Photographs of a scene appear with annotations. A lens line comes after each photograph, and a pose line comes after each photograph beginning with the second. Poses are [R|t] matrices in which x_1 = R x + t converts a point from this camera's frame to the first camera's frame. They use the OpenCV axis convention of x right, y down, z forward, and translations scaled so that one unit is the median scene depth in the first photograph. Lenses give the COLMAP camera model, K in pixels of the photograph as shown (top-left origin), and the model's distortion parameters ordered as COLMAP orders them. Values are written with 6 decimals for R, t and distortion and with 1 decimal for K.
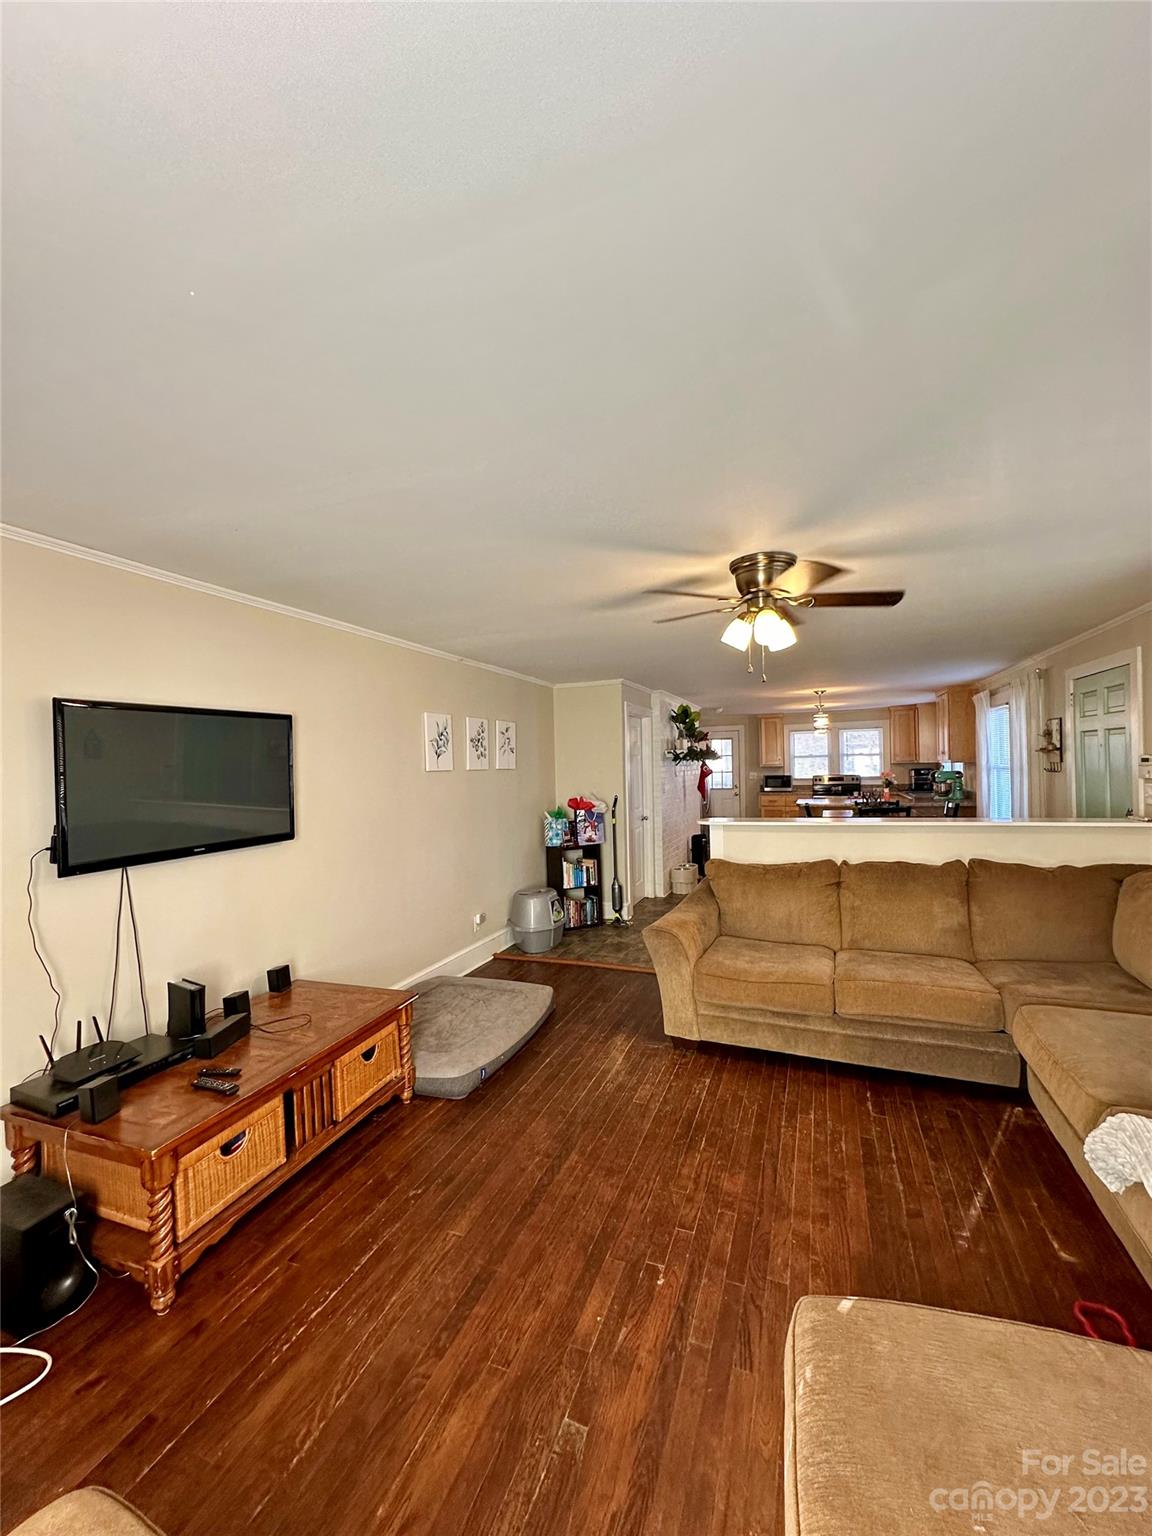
lens RADIAL K [[612.4, 0, 576.6], [0, 612.4, 772.8], [0, 0, 1]] dist [-0.000976, 0.000238]
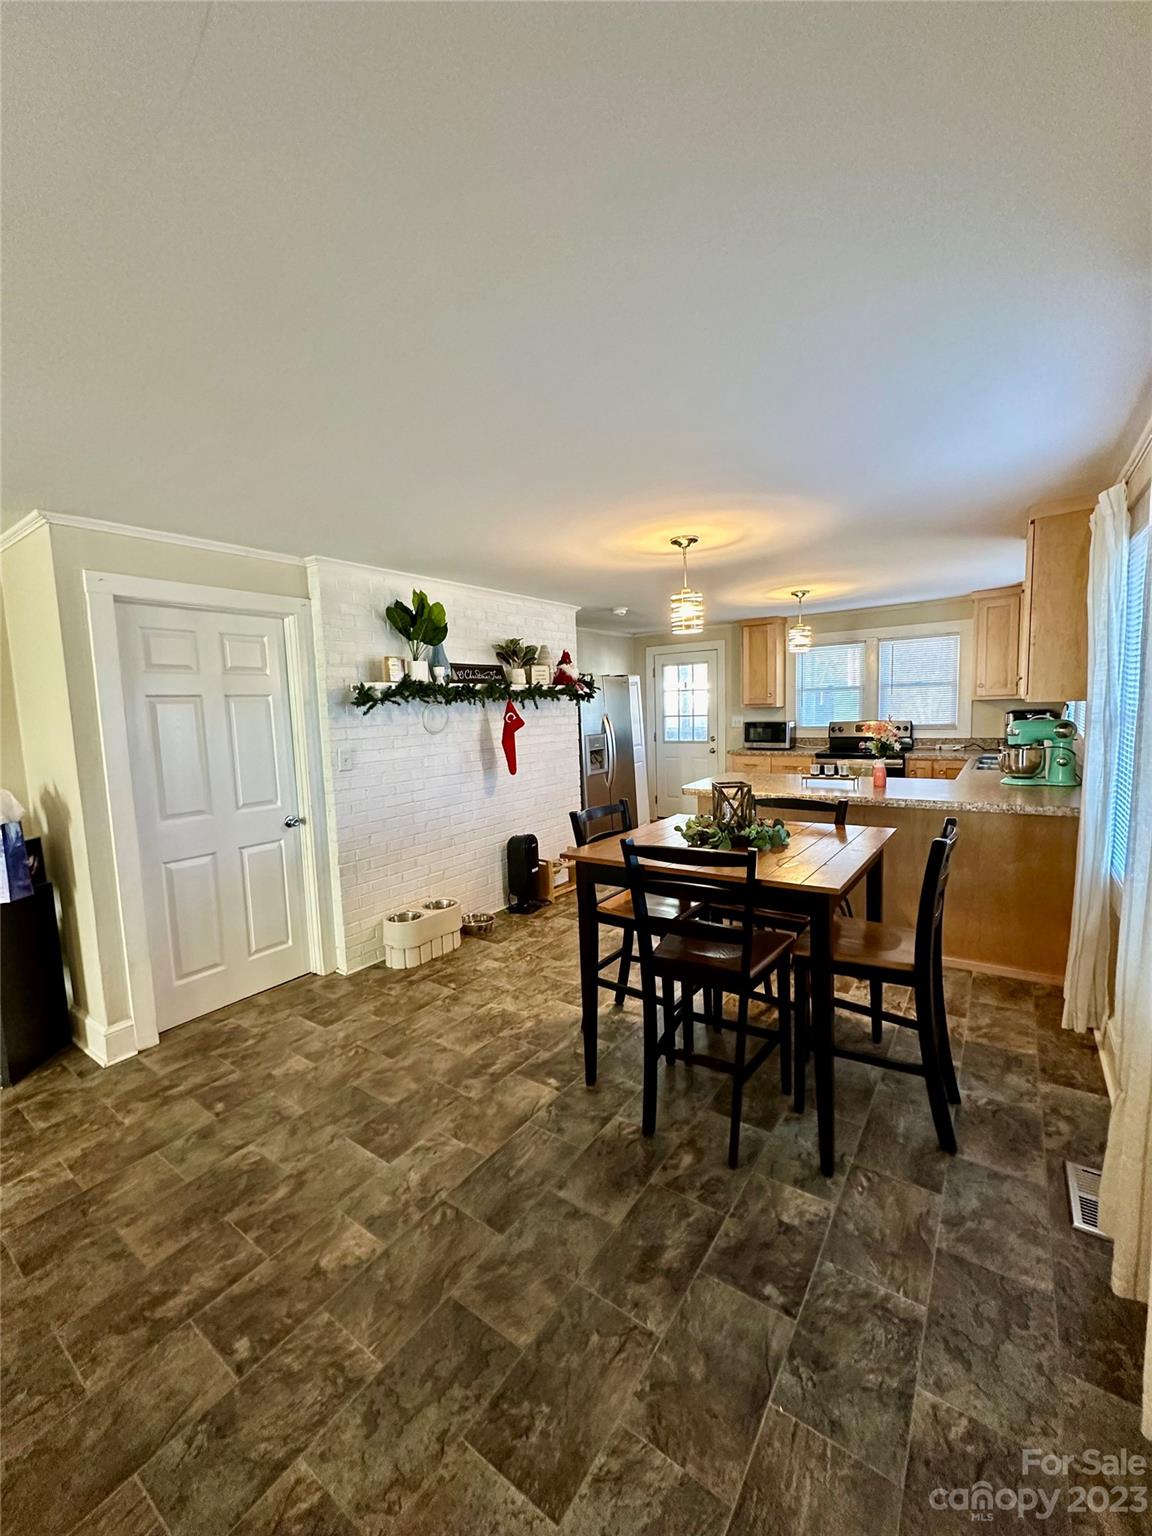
lens RADIAL K [[612.4, 0, 580.1], [0, 612.4, 768.9], [0, 0, 1]] dist [-0.000976, 0.000238]
pose [[0.974360, 0.016257, -0.224408, 0.302836], [0.005927, 0.995186, 0.097829, -0.010575], [0.224918, -0.096651, 0.969572, 0.391041]]
